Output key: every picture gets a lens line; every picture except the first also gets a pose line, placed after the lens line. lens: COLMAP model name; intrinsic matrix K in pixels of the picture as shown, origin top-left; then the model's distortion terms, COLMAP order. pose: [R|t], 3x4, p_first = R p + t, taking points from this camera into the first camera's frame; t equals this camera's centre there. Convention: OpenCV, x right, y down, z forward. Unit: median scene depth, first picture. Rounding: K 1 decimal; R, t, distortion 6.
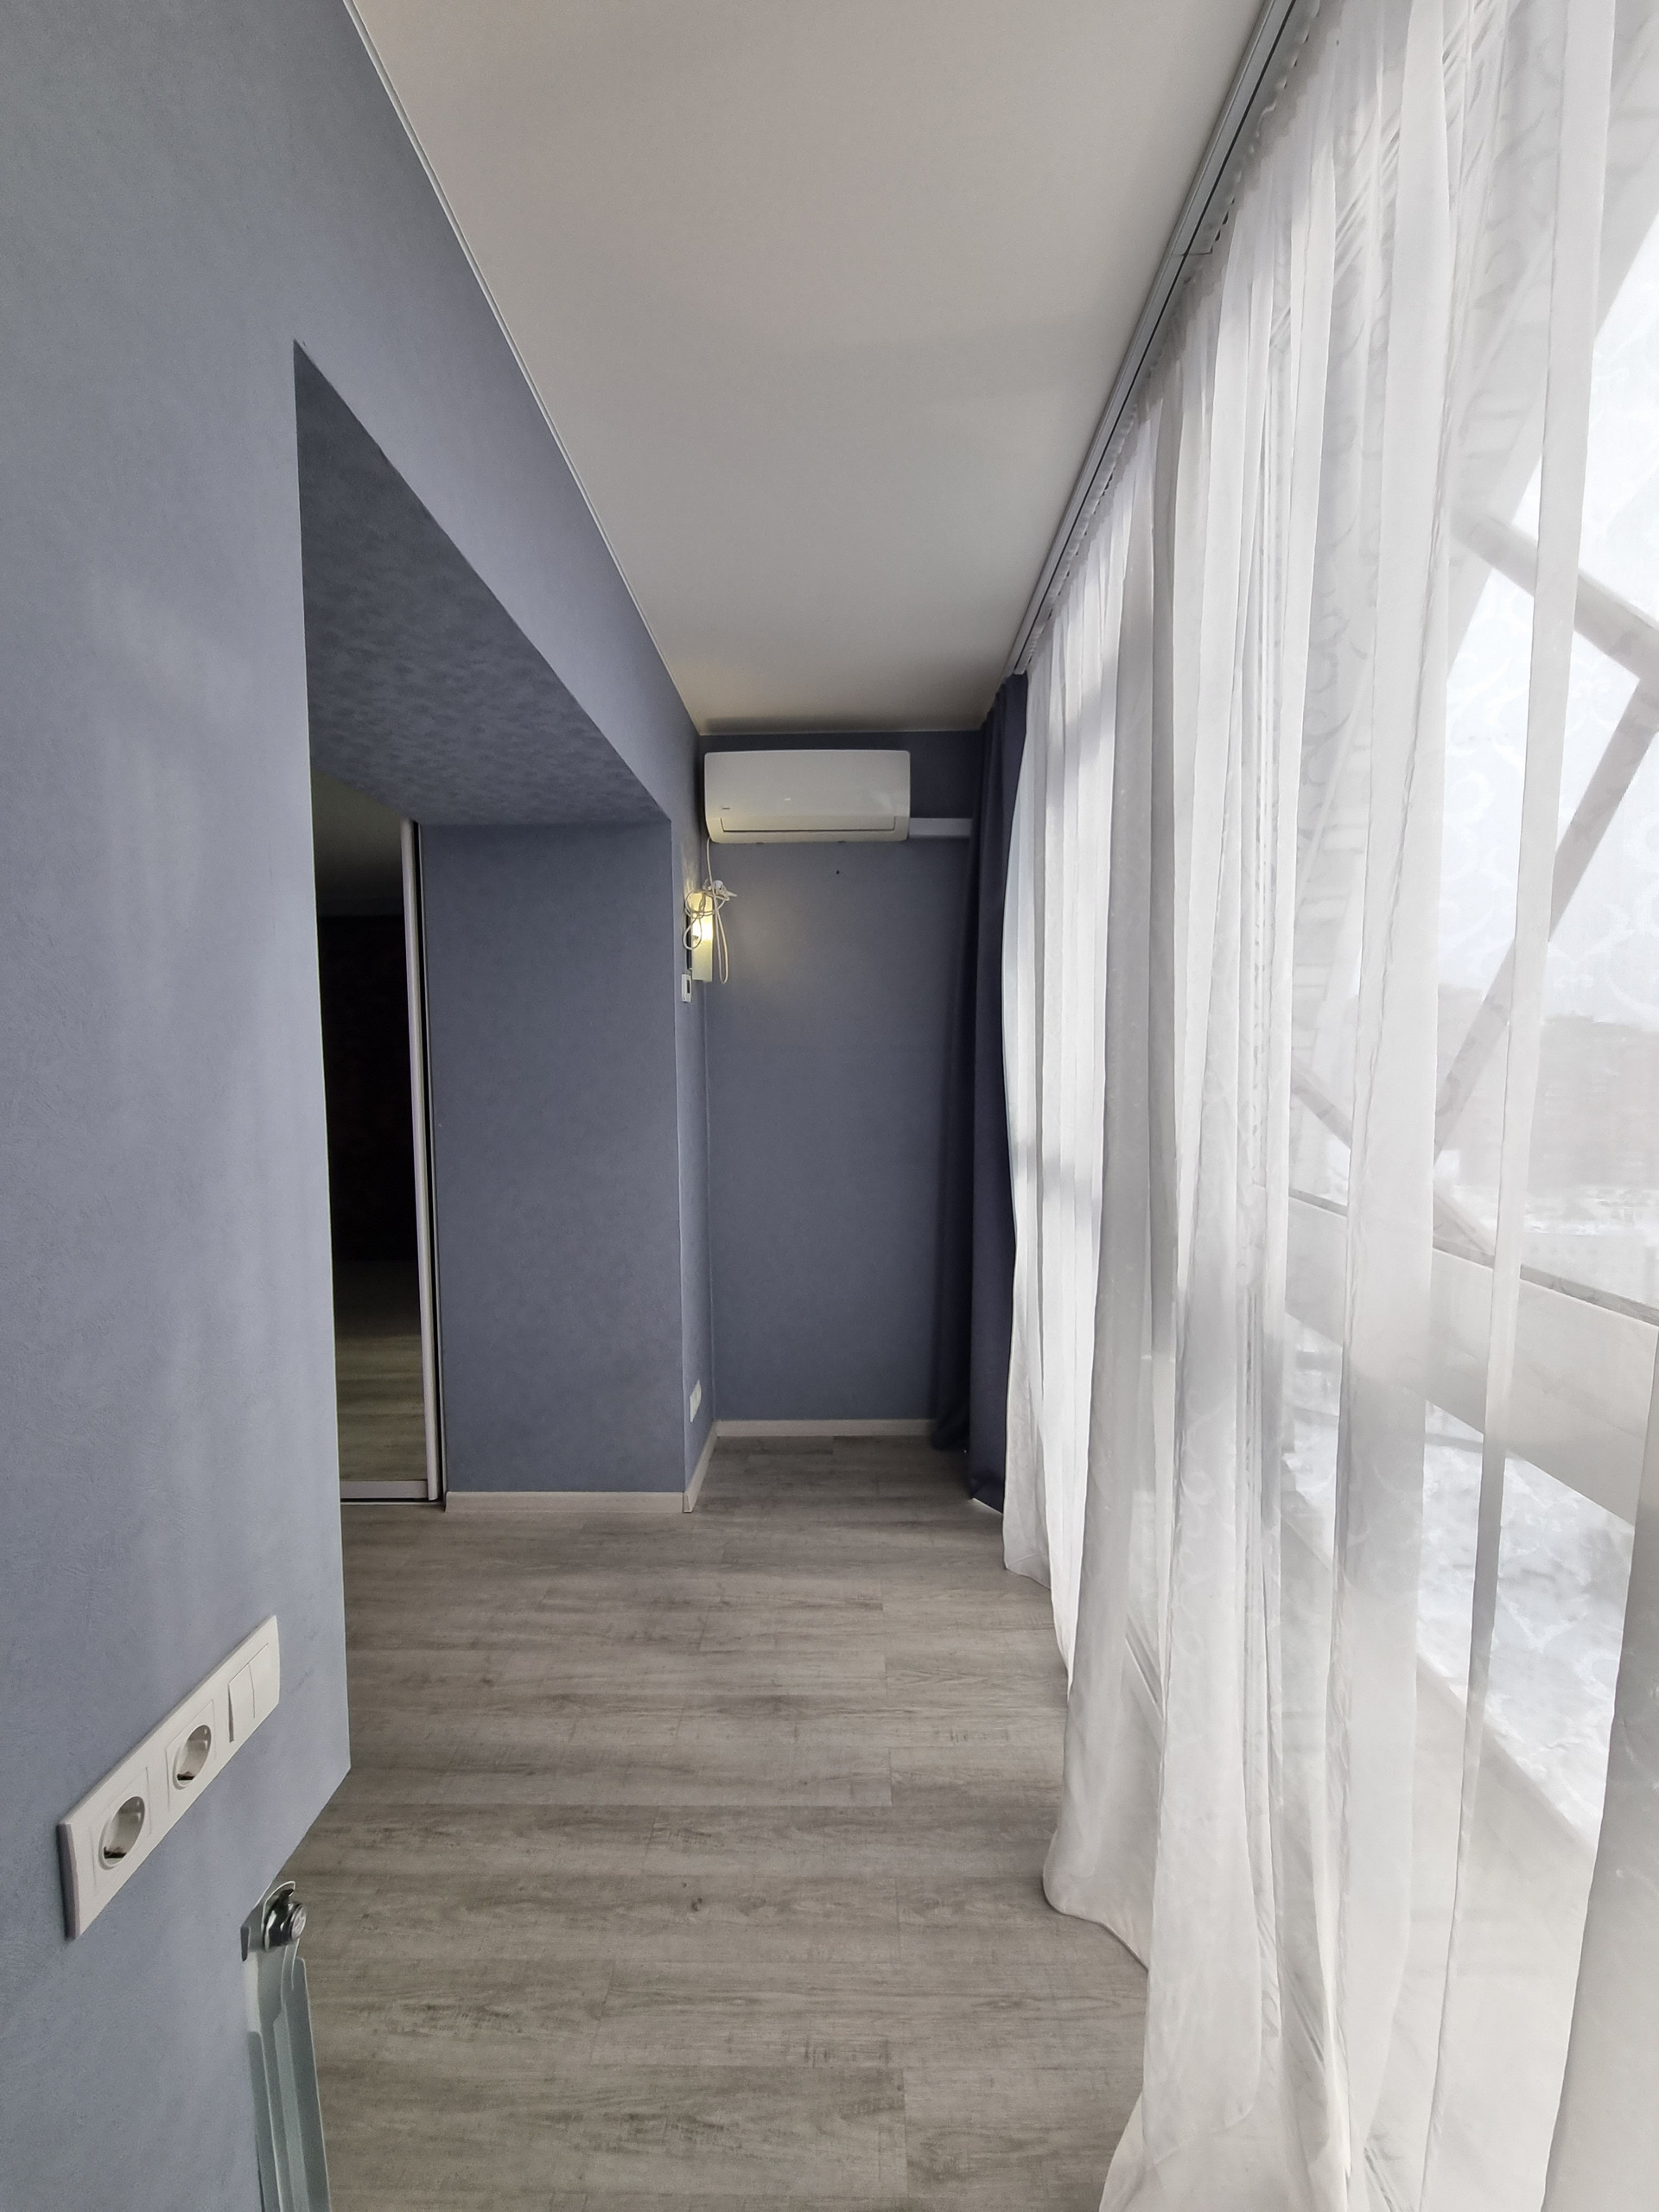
lens RADIAL K [[893.5, 0, 838.2], [0, 893.5, 1123.6], [0, 0, 1]] dist [0.000372, 0.000035]
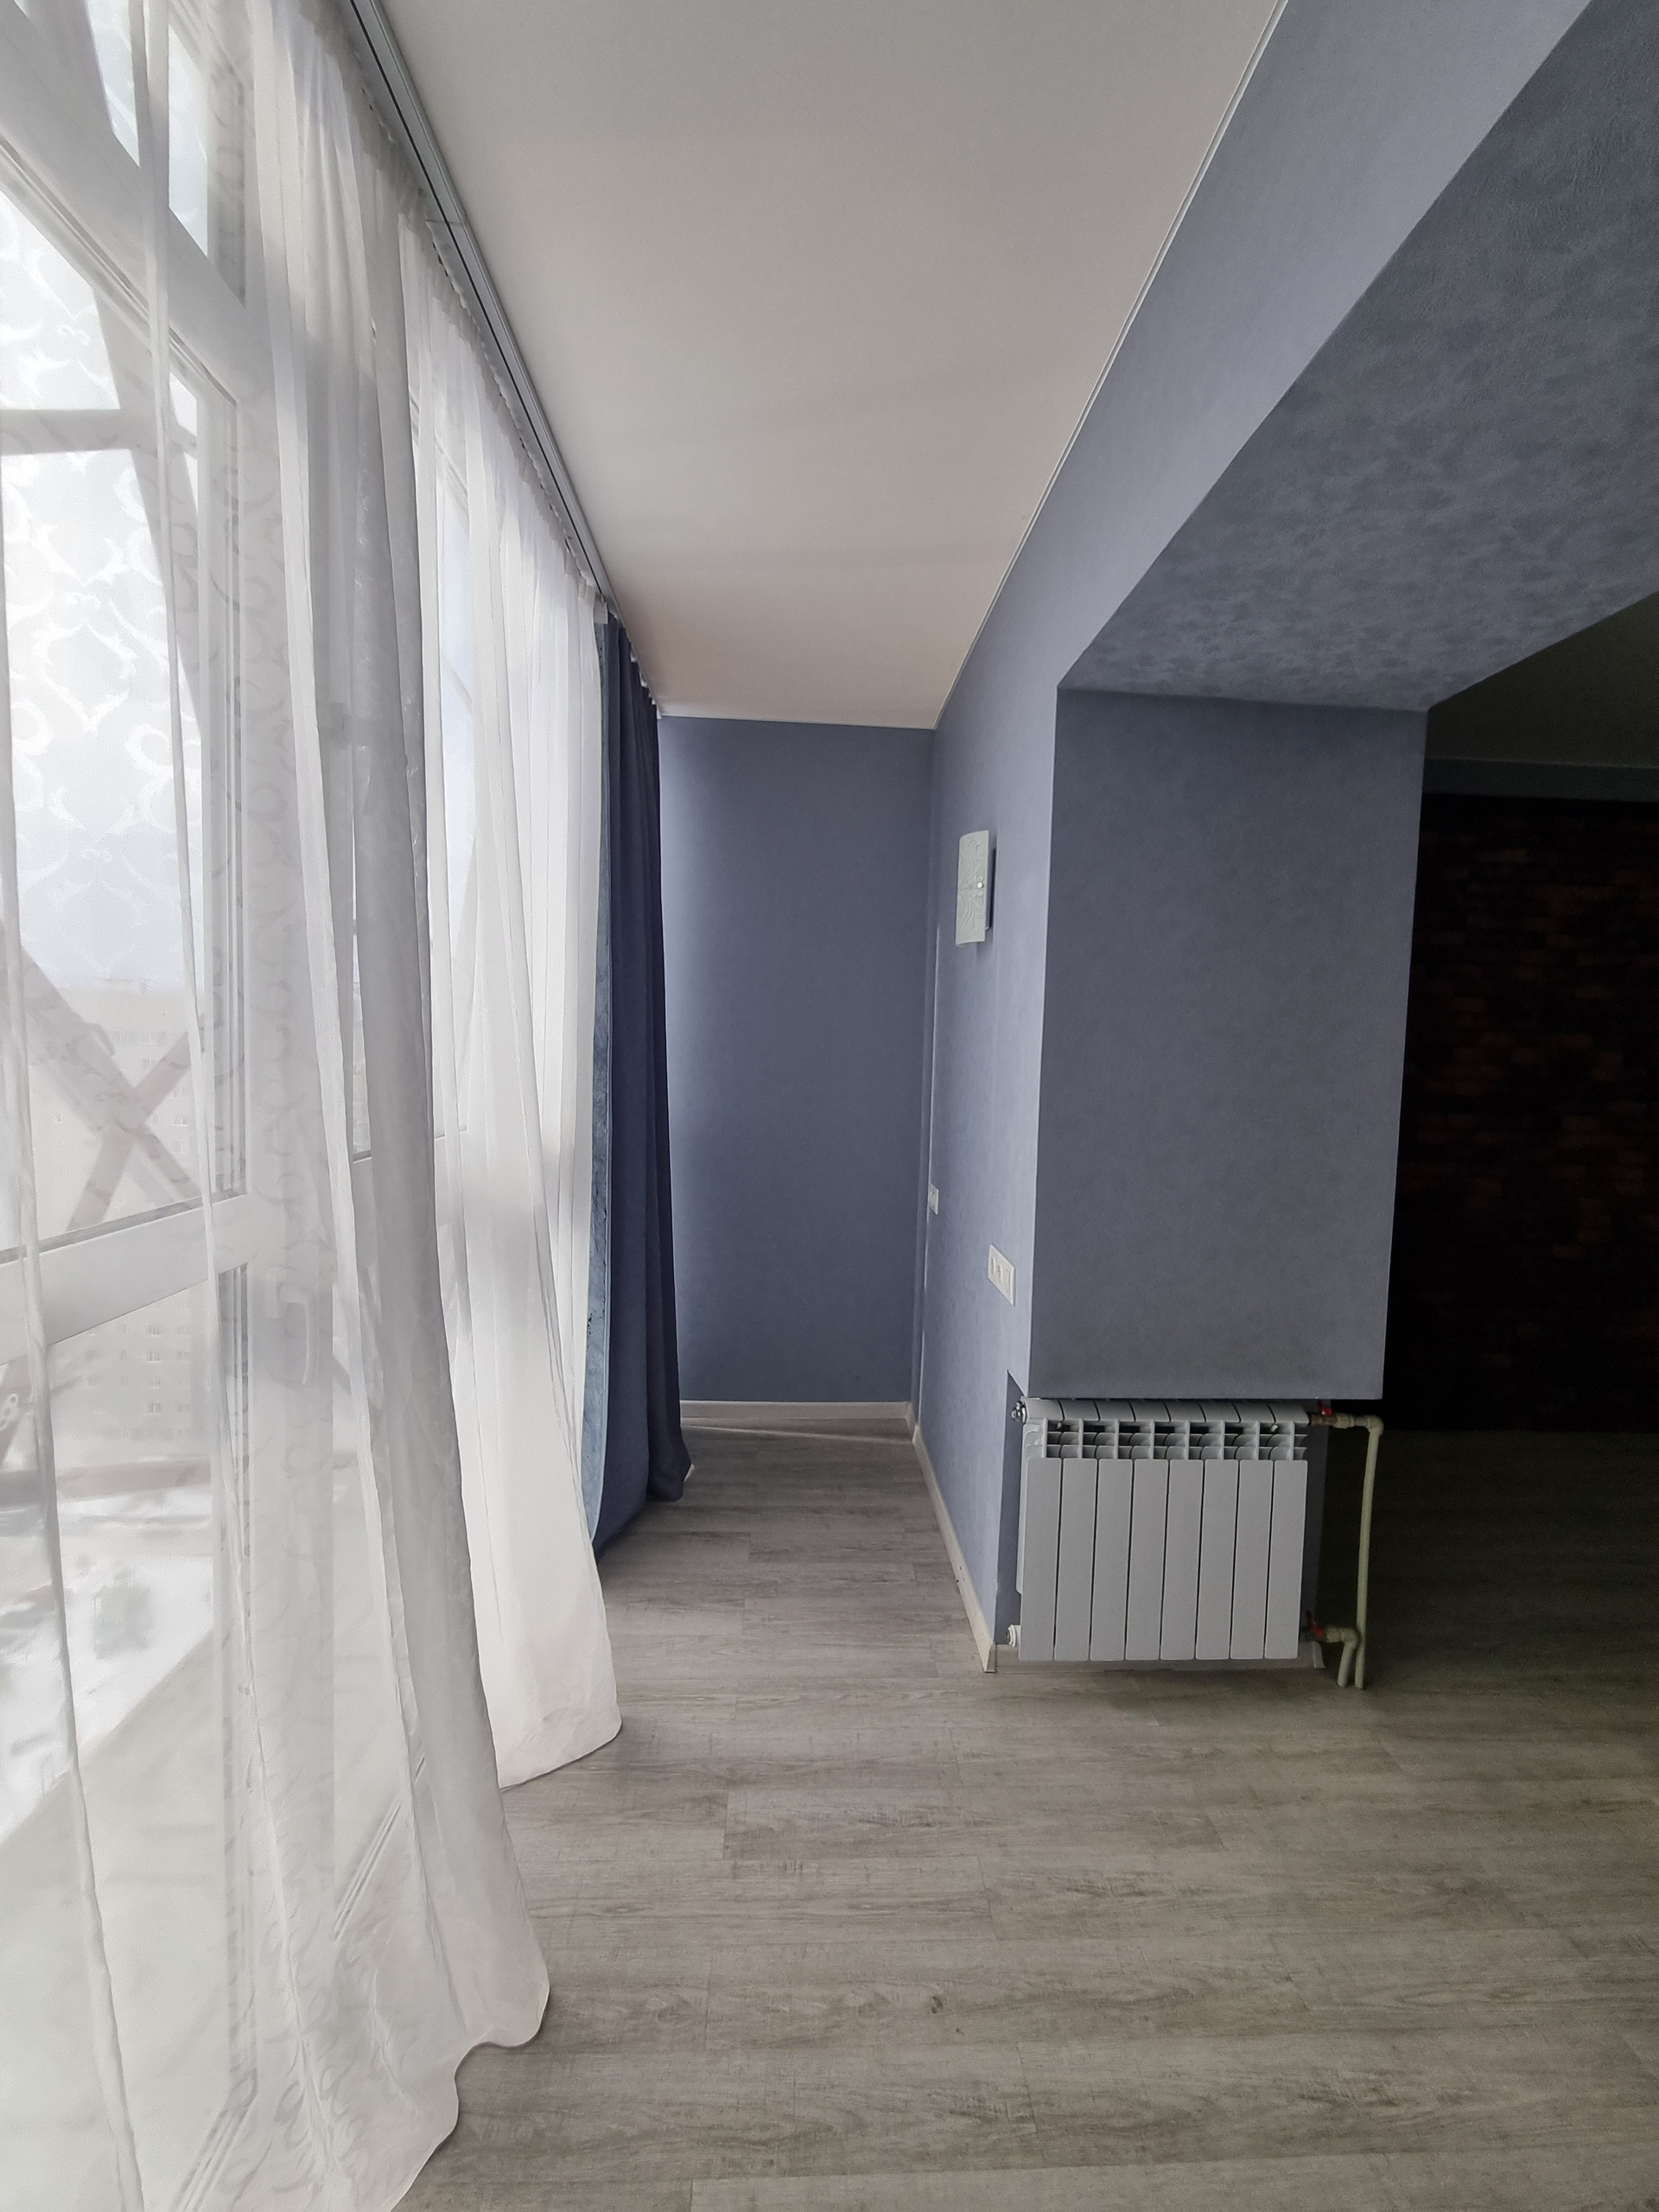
lens RADIAL K [[893.5, 0, 832.3], [0, 893.5, 1115.5], [0, 0, 1]] dist [0.000372, 0.000035]
pose [[-0.997827, -0.011781, -0.064824, 0.011265], [-0.022918, 0.984506, 0.173848, -0.138654], [0.061771, 0.174956, -0.982637, 1.709795]]
